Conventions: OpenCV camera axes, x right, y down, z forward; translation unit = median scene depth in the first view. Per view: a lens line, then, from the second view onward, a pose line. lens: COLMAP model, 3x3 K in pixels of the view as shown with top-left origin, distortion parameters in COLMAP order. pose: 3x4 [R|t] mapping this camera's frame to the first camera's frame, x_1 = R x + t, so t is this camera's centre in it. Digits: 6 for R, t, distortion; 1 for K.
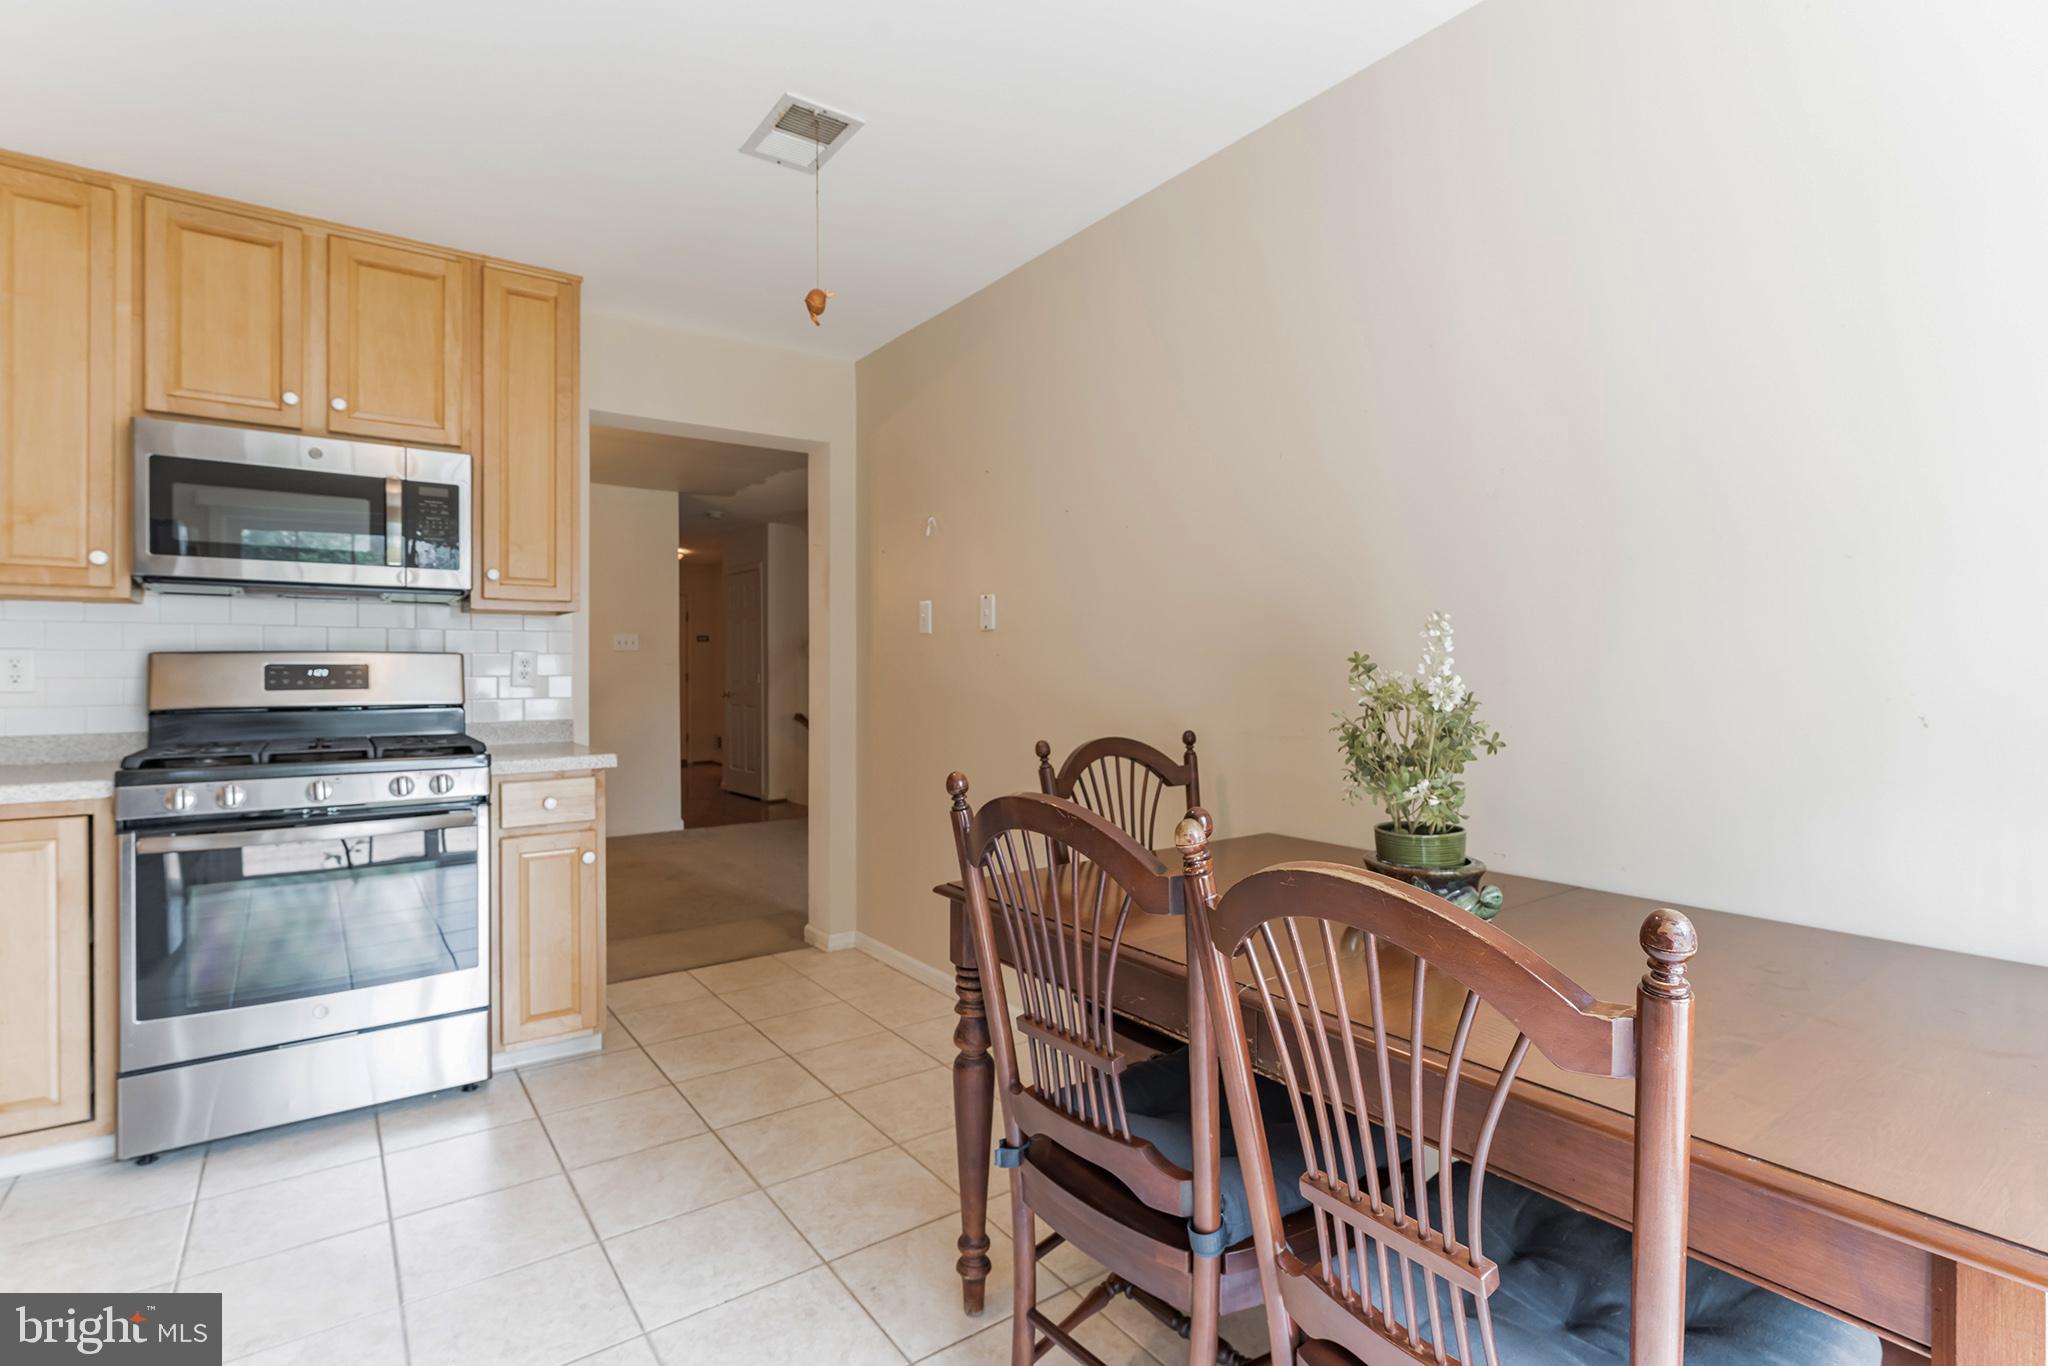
lens RADIAL K [[950.5, 0, 1024.0], [0, 950.5, 683.0], [0, 0, 1]] dist [0.012592, 0.000079]
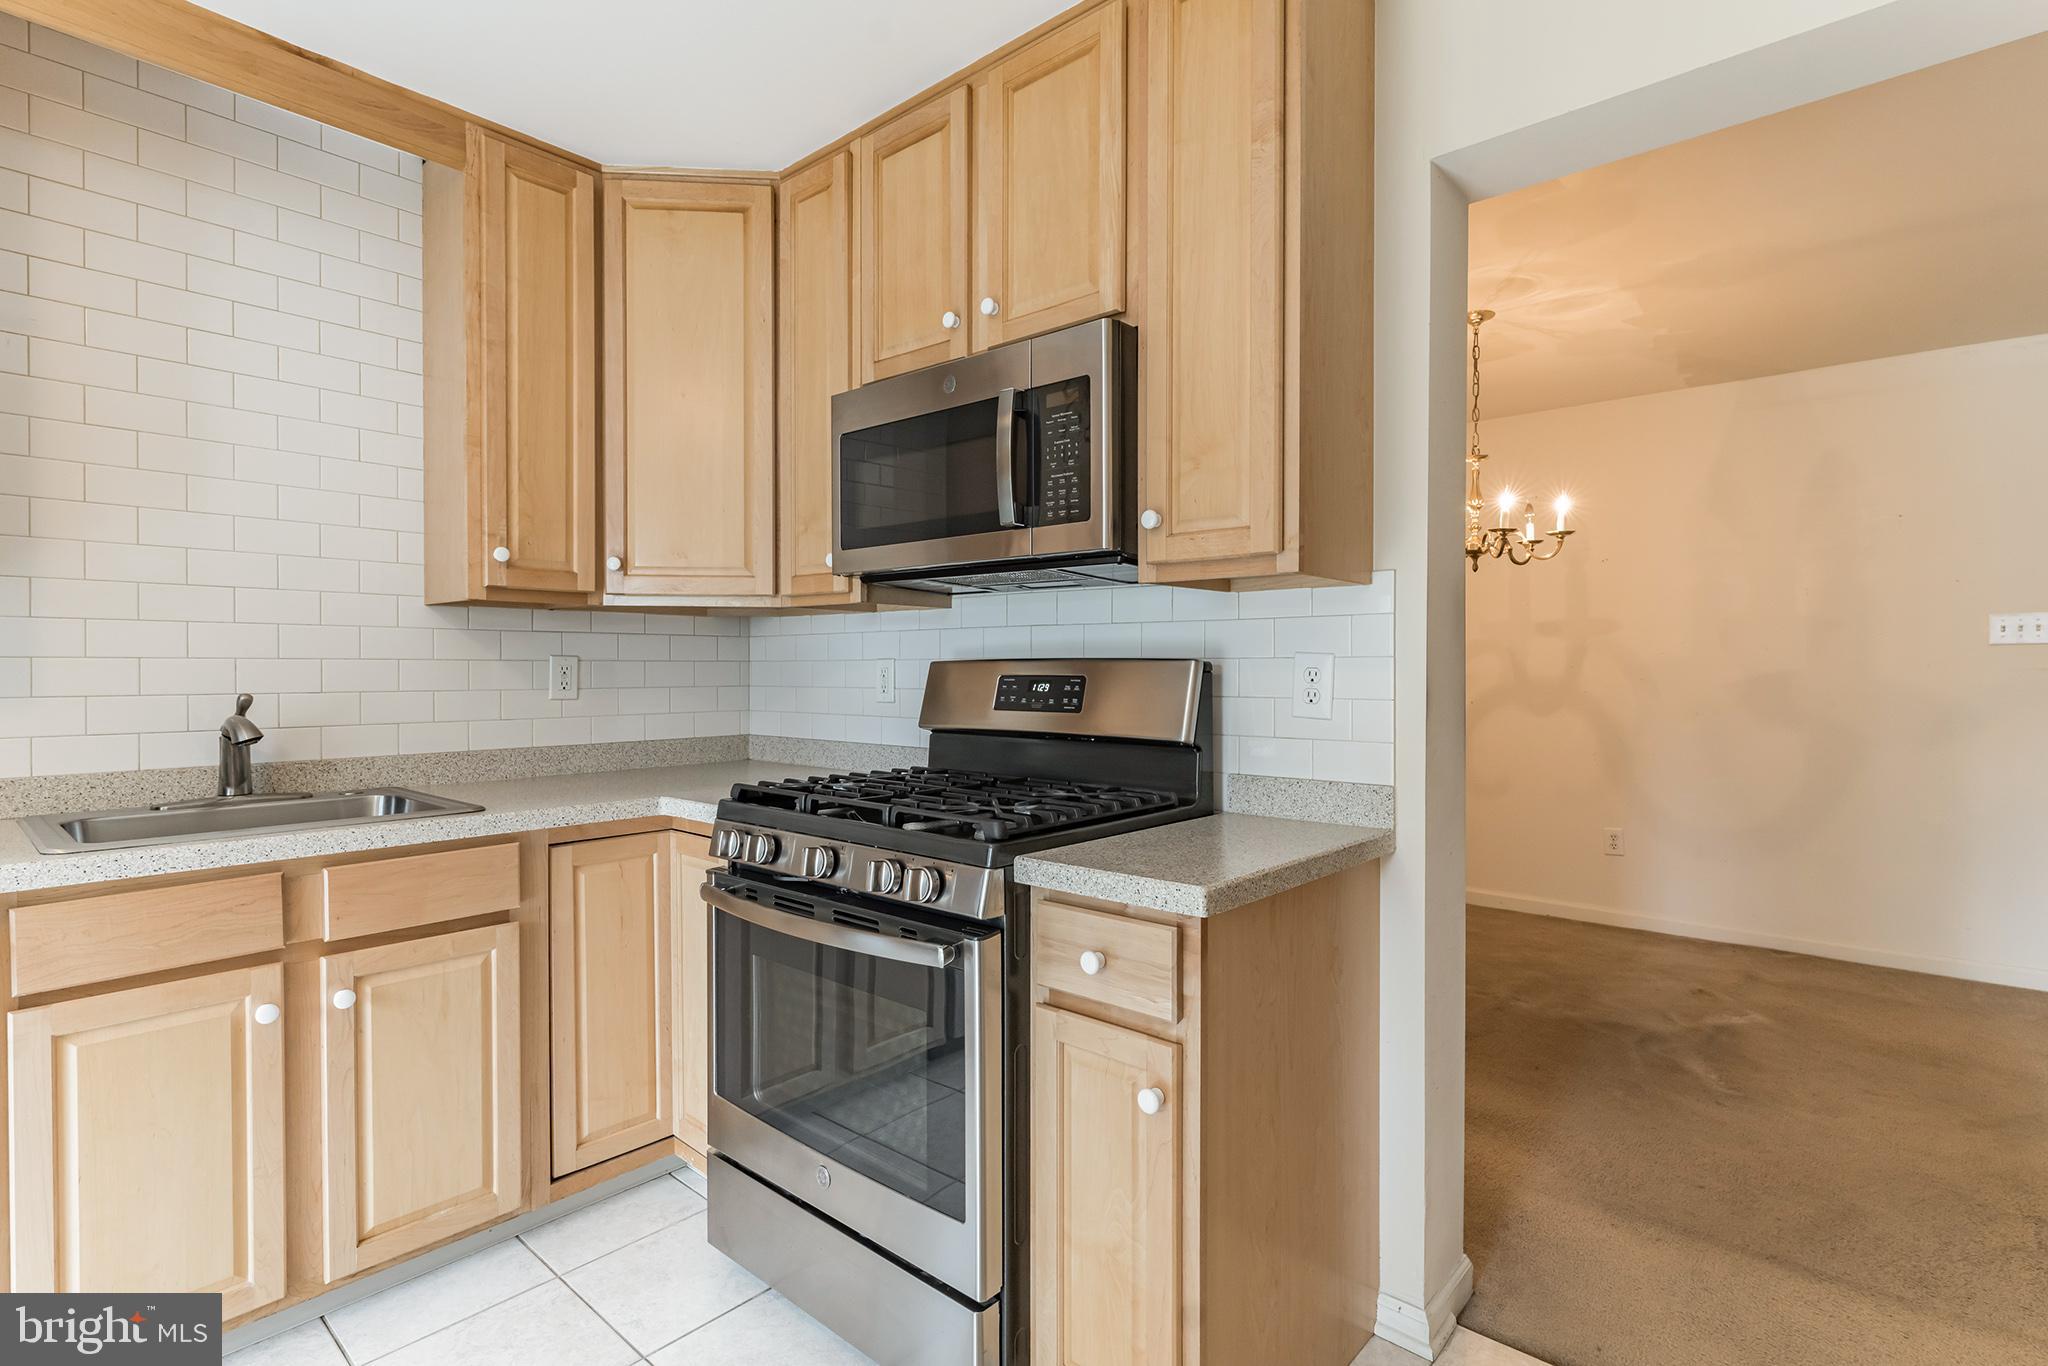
lens RADIAL K [[950.5, 0, 1024.0], [0, 950.5, 683.0], [0, 0, 1]] dist [0.012592, 0.000079]
pose [[0.245863, 0.018110, -0.969135, -0.027404], [-0.016378, 0.999760, 0.014528, -0.025592], [0.969166, 0.012300, 0.246101, 0.826312]]
